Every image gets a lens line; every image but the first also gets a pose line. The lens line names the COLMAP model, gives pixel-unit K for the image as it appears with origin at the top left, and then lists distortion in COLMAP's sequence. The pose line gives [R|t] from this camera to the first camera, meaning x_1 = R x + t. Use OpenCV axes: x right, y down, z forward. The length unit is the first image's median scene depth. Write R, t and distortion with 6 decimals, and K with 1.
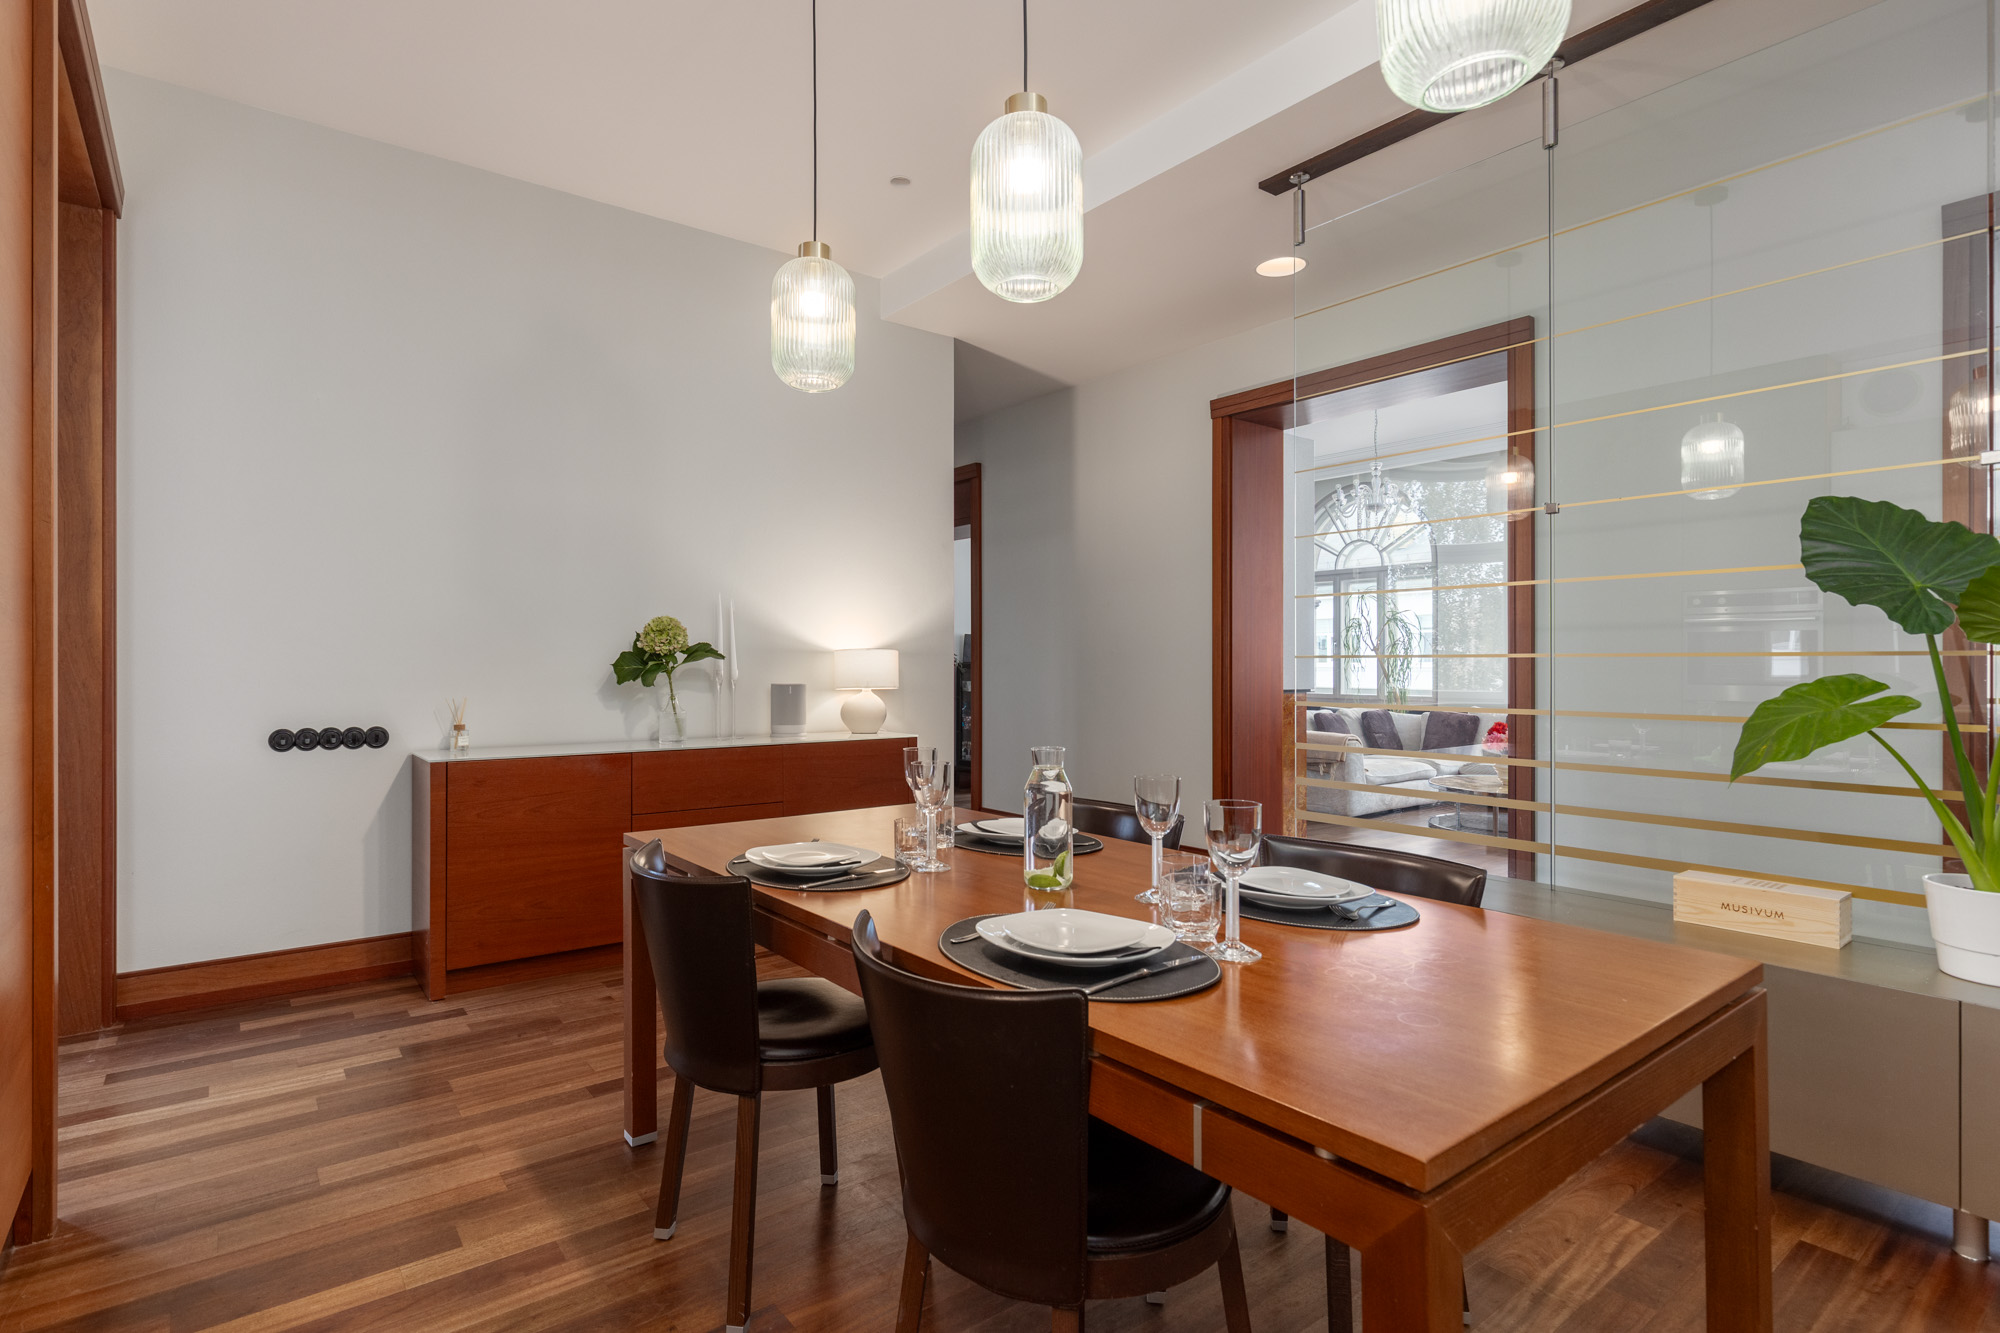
lens RADIAL K [[978.9, 0, 1000.7], [0, 978.9, 686.8], [0, 0, 1]] dist [0.034017, 0.000119]
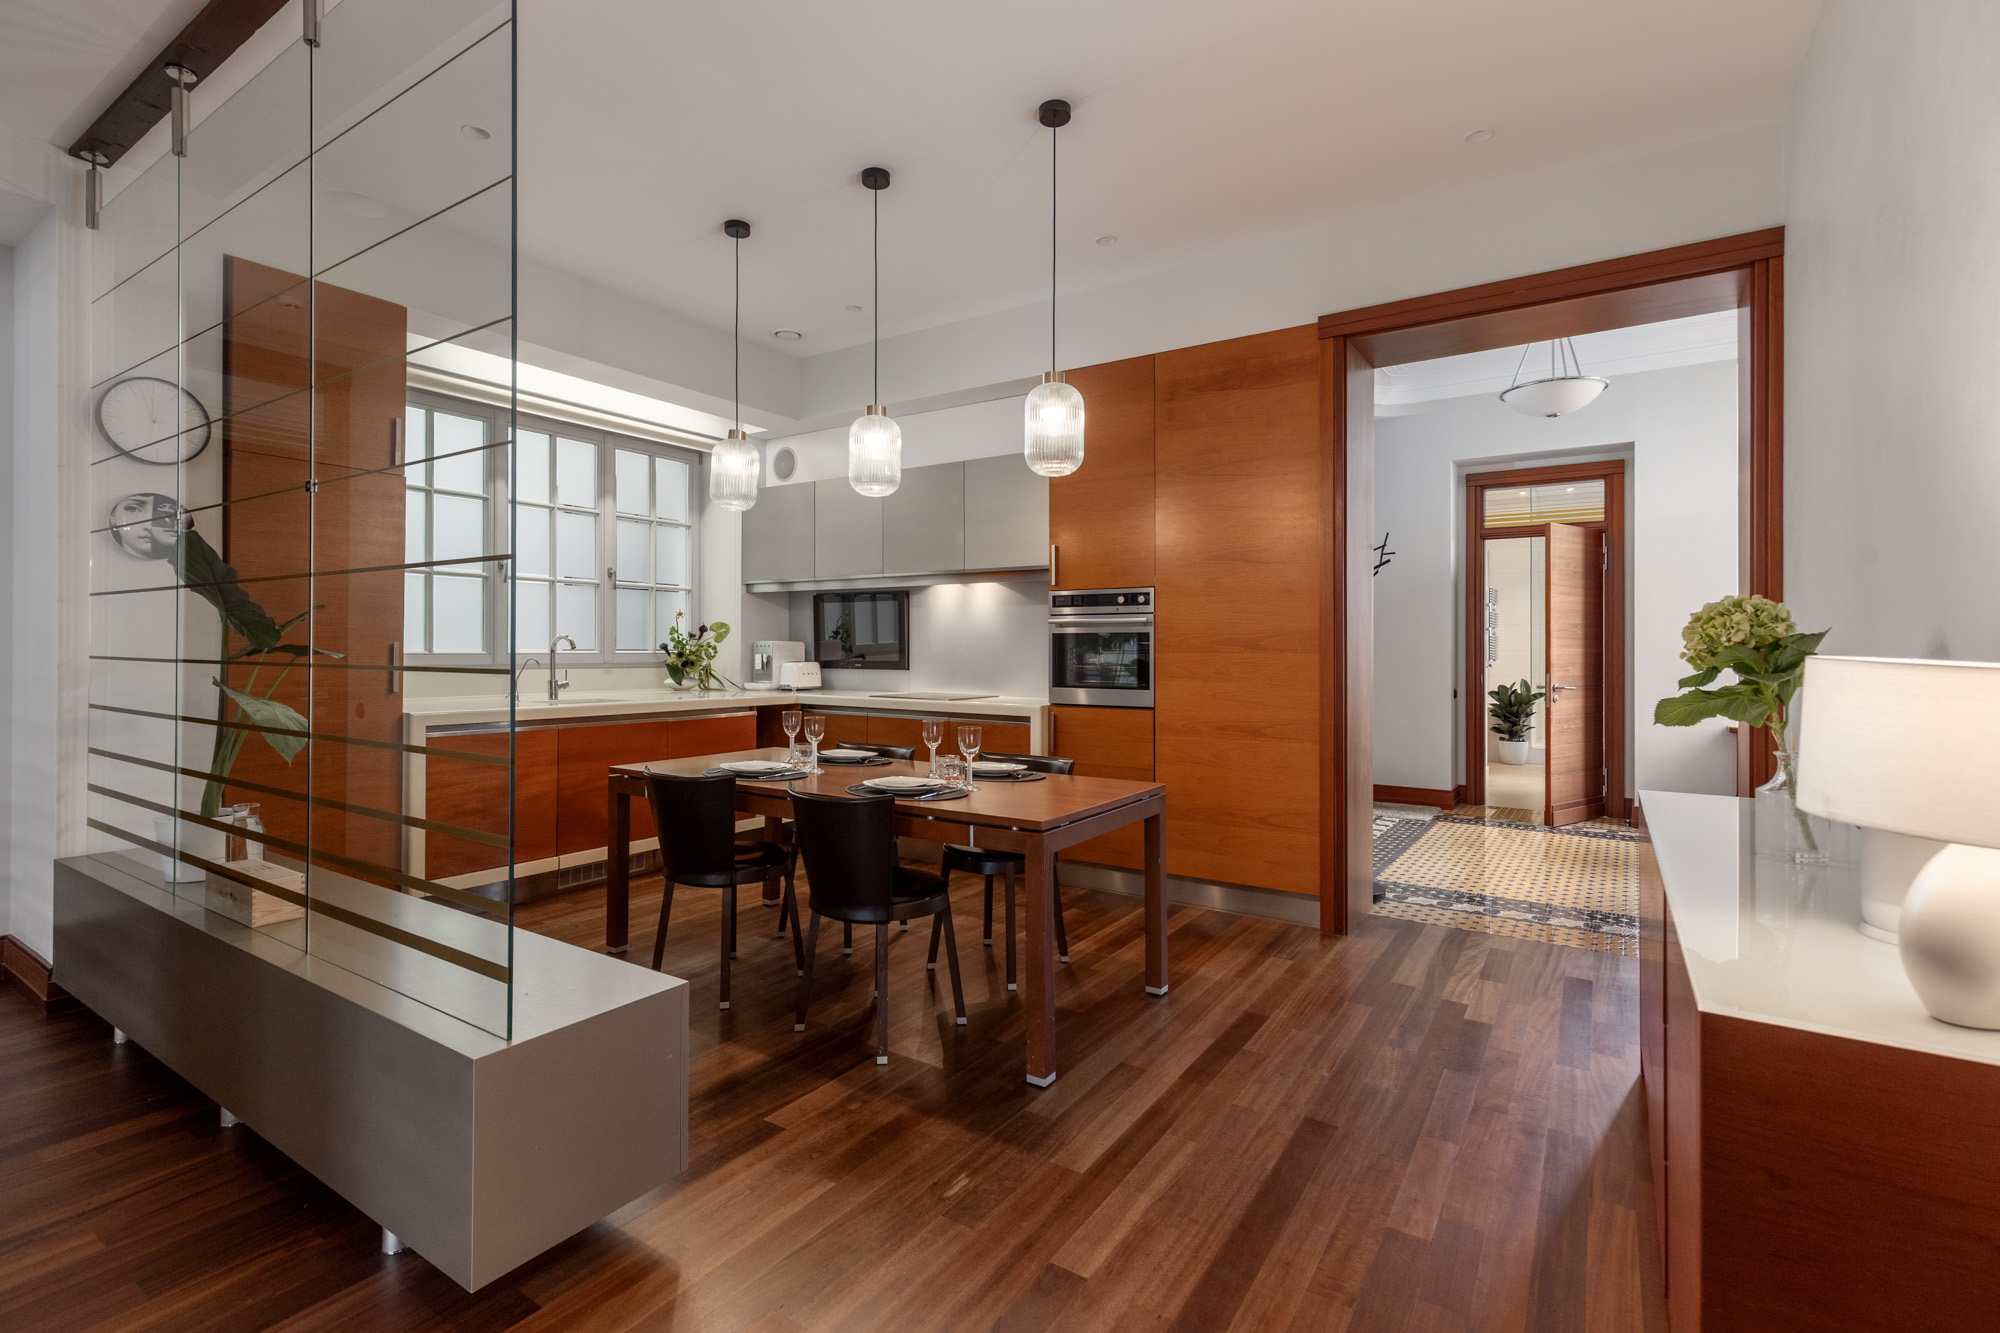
lens RADIAL K [[921.4, 0, 981.4], [0, 921.4, 646.2], [0, 0, 1]] dist [0.007380, -0.000237]
pose [[-0.949784, -0.009917, -0.312750, 0.227034], [-0.013832, 0.999851, 0.010303, -0.050648], [0.312601, 0.014112, -0.949780, 1.571871]]
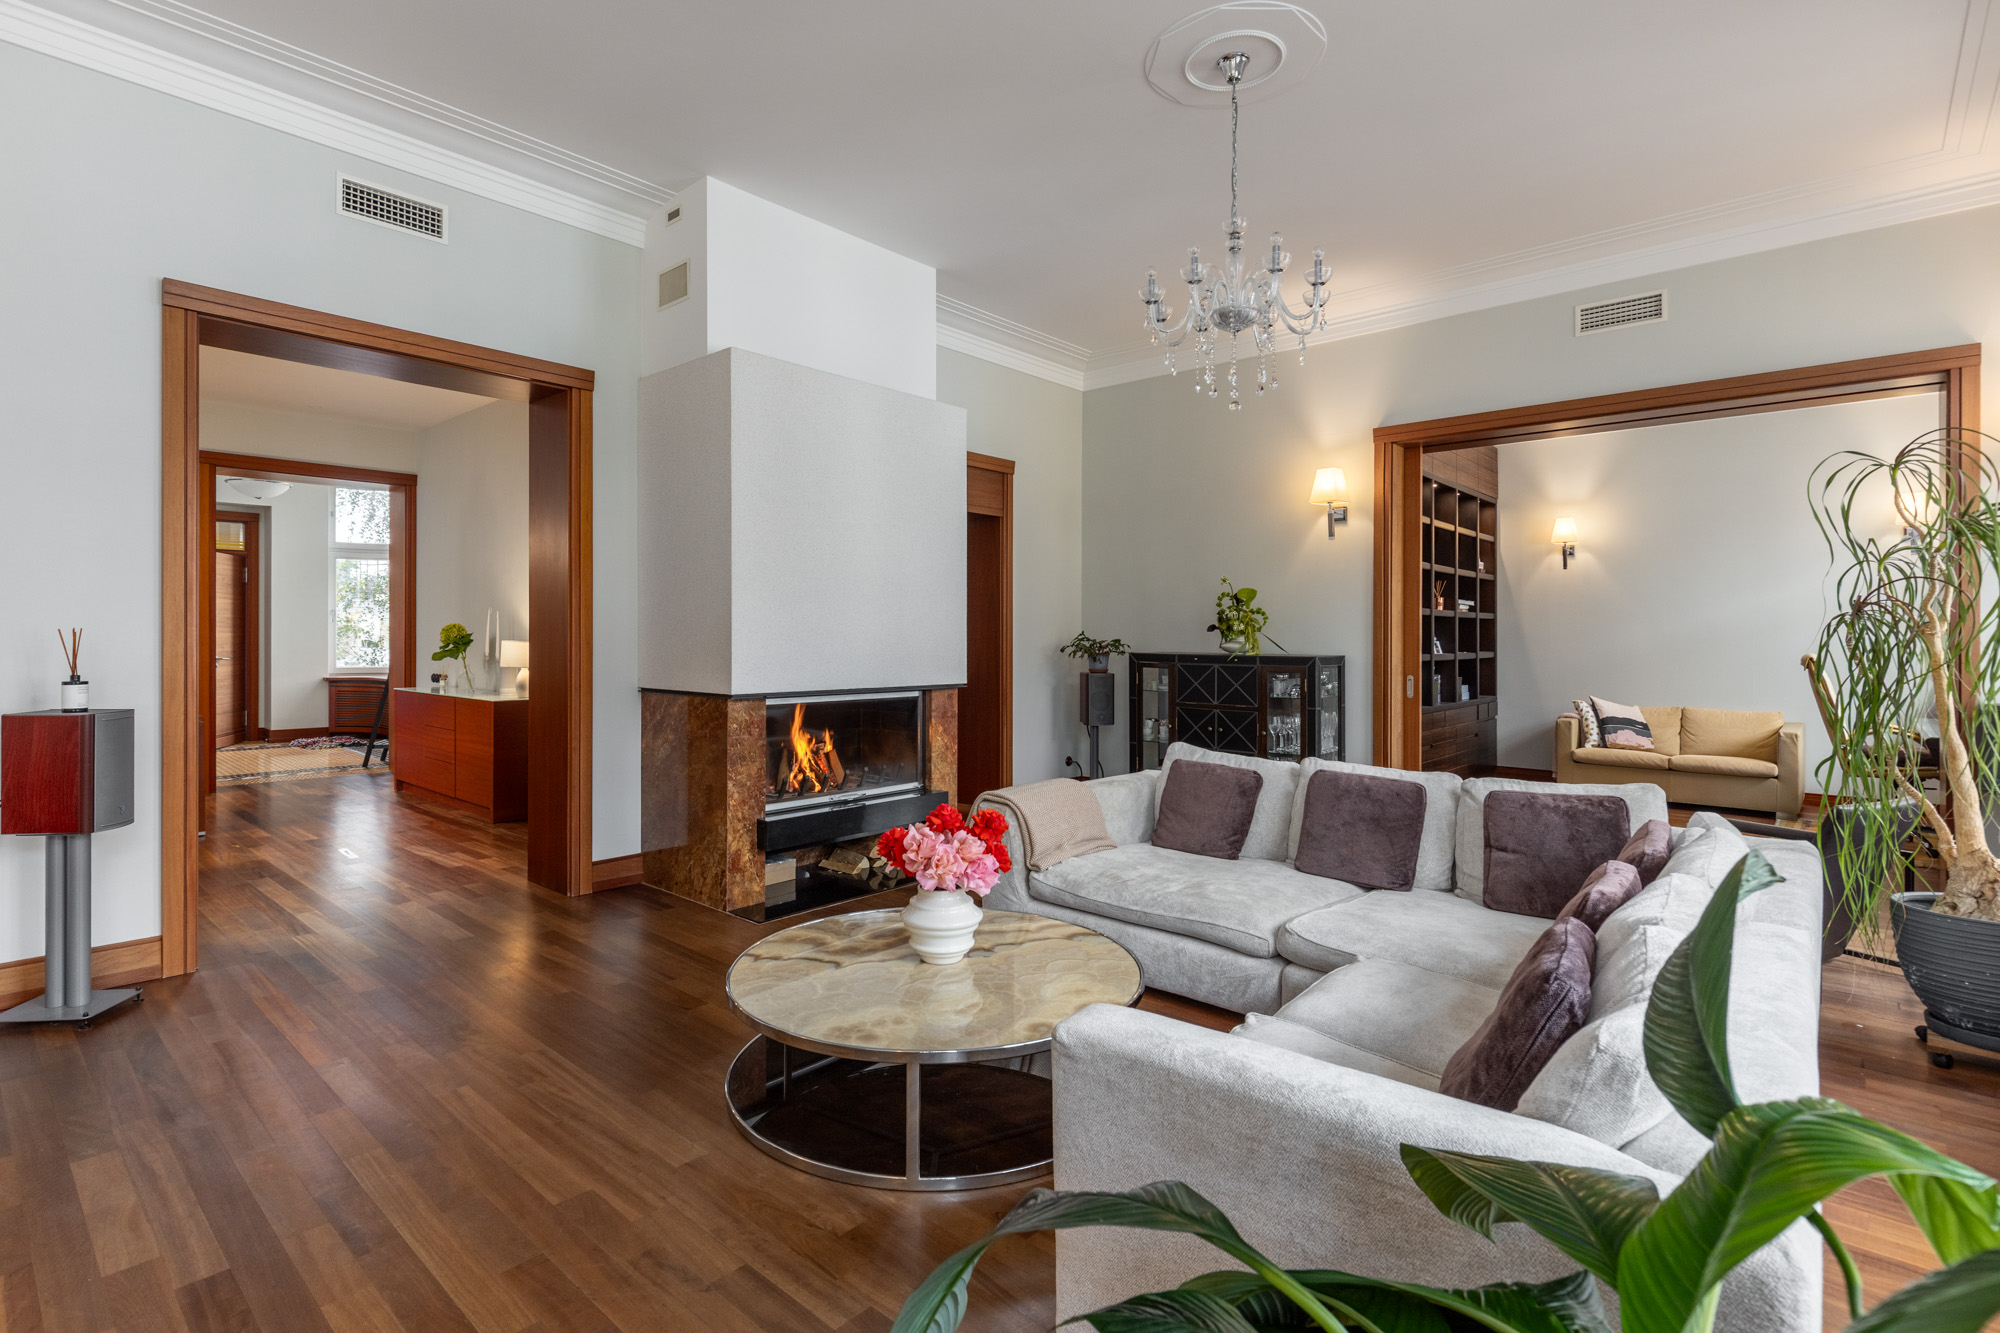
lens RADIAL K [[960.7, 0, 987.5], [0, 960.7, 637.7], [0, 0, 1]] dist [-0.000066, 0.000239]
pose [[0.179072, -0.001930, -0.983834, 1.935773], [-0.021563, 0.999750, -0.005886, -0.063266], [0.983600, 0.022268, 0.178986, 1.967062]]
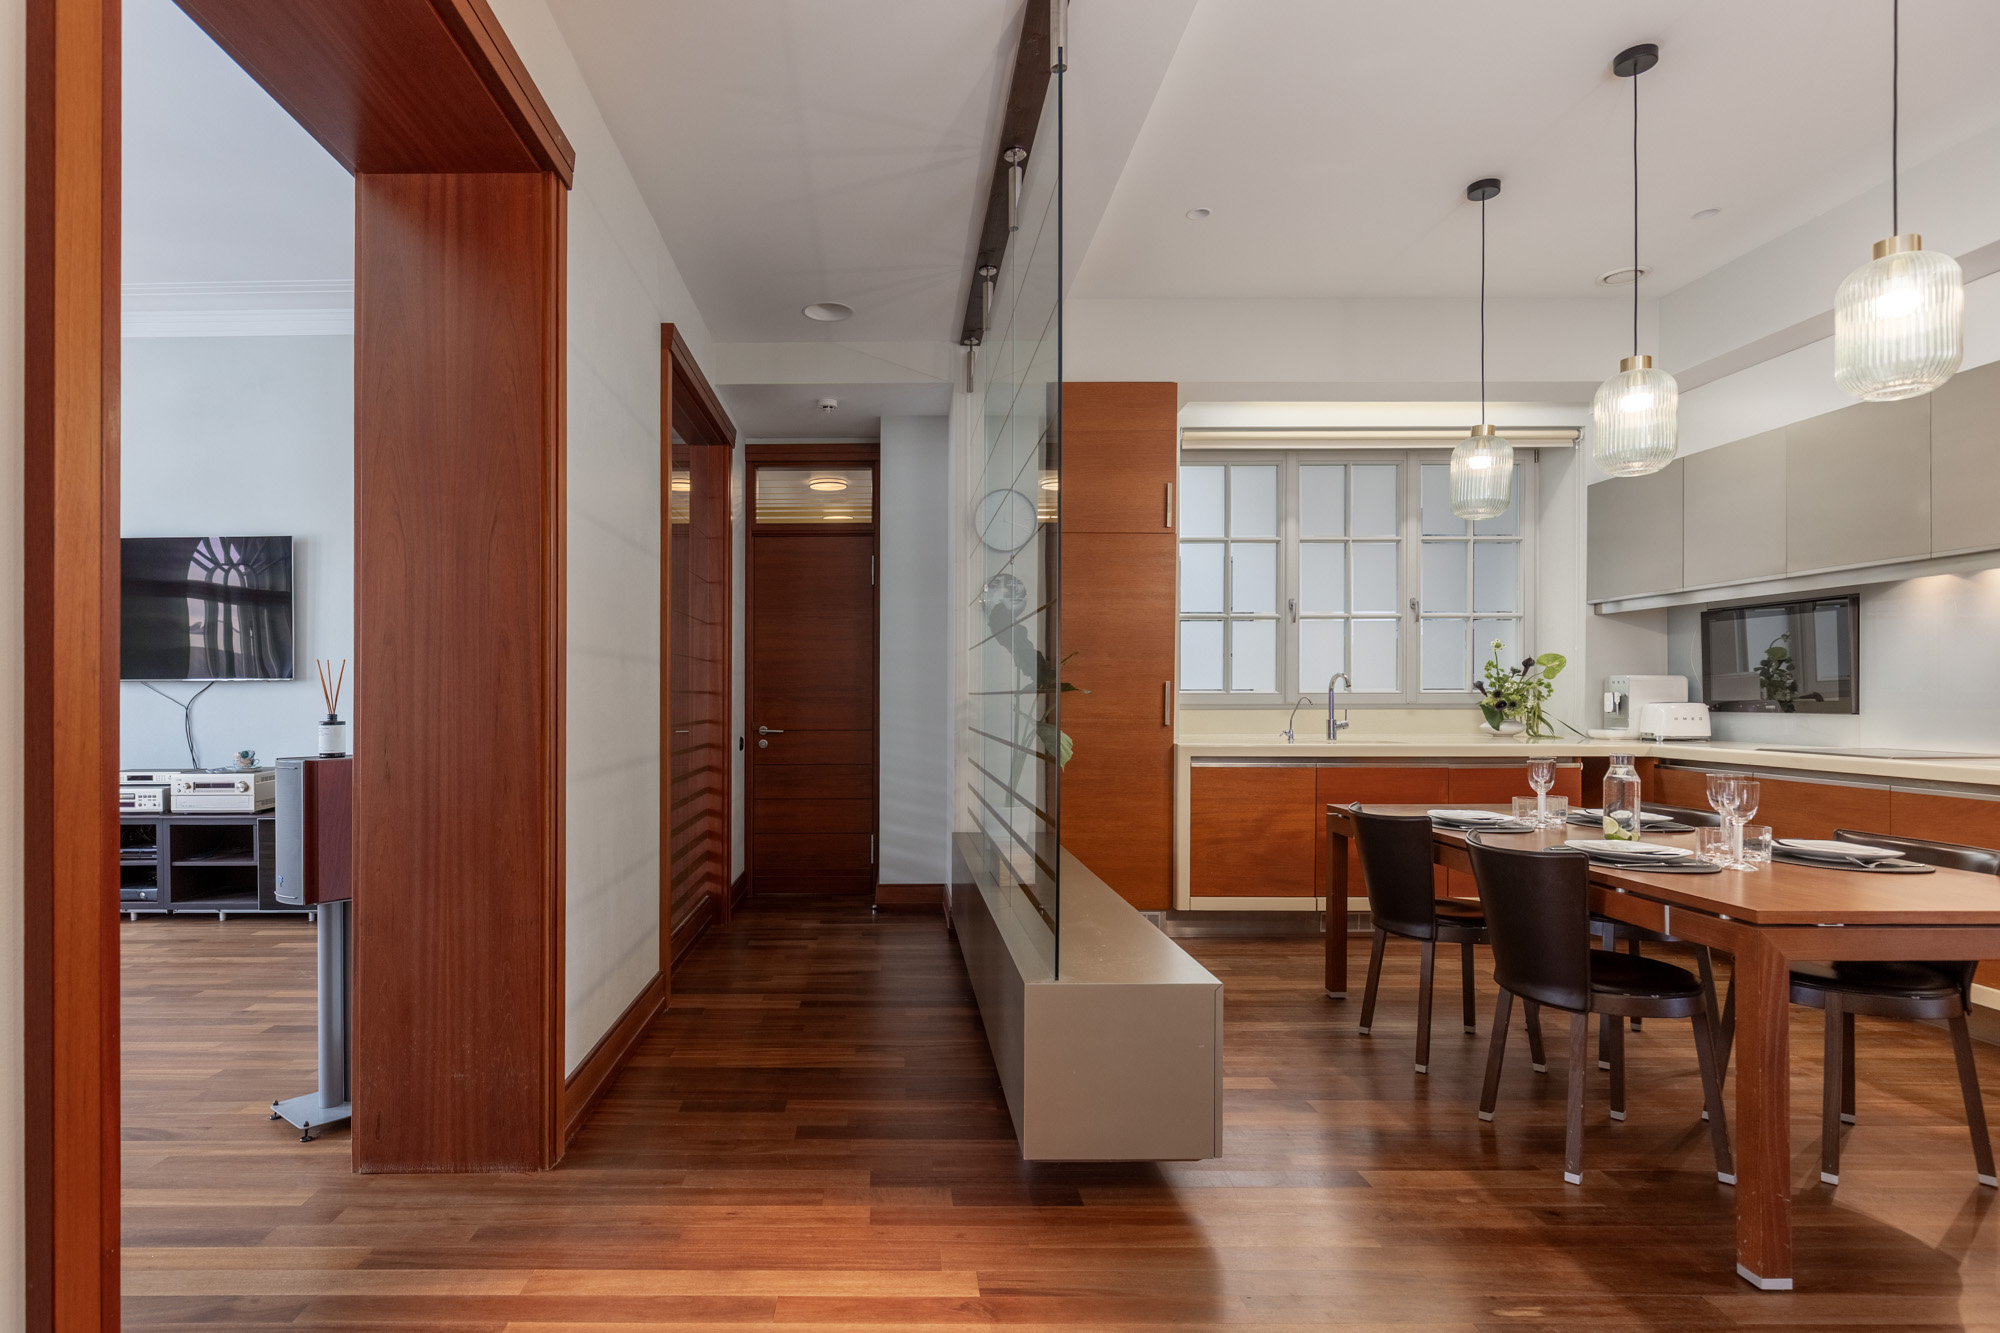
lens RADIAL K [[1038.9, 0, 883.0], [0, 1038.9, 698.3], [0, 0, 1]] dist [-0.003234, -0.000126]
pose [[-0.786269, -0.003052, 0.617877, -0.033356], [0.008351, 0.999844, 0.015564, -0.035634], [-0.617828, 0.017397, -0.786121, 1.651158]]
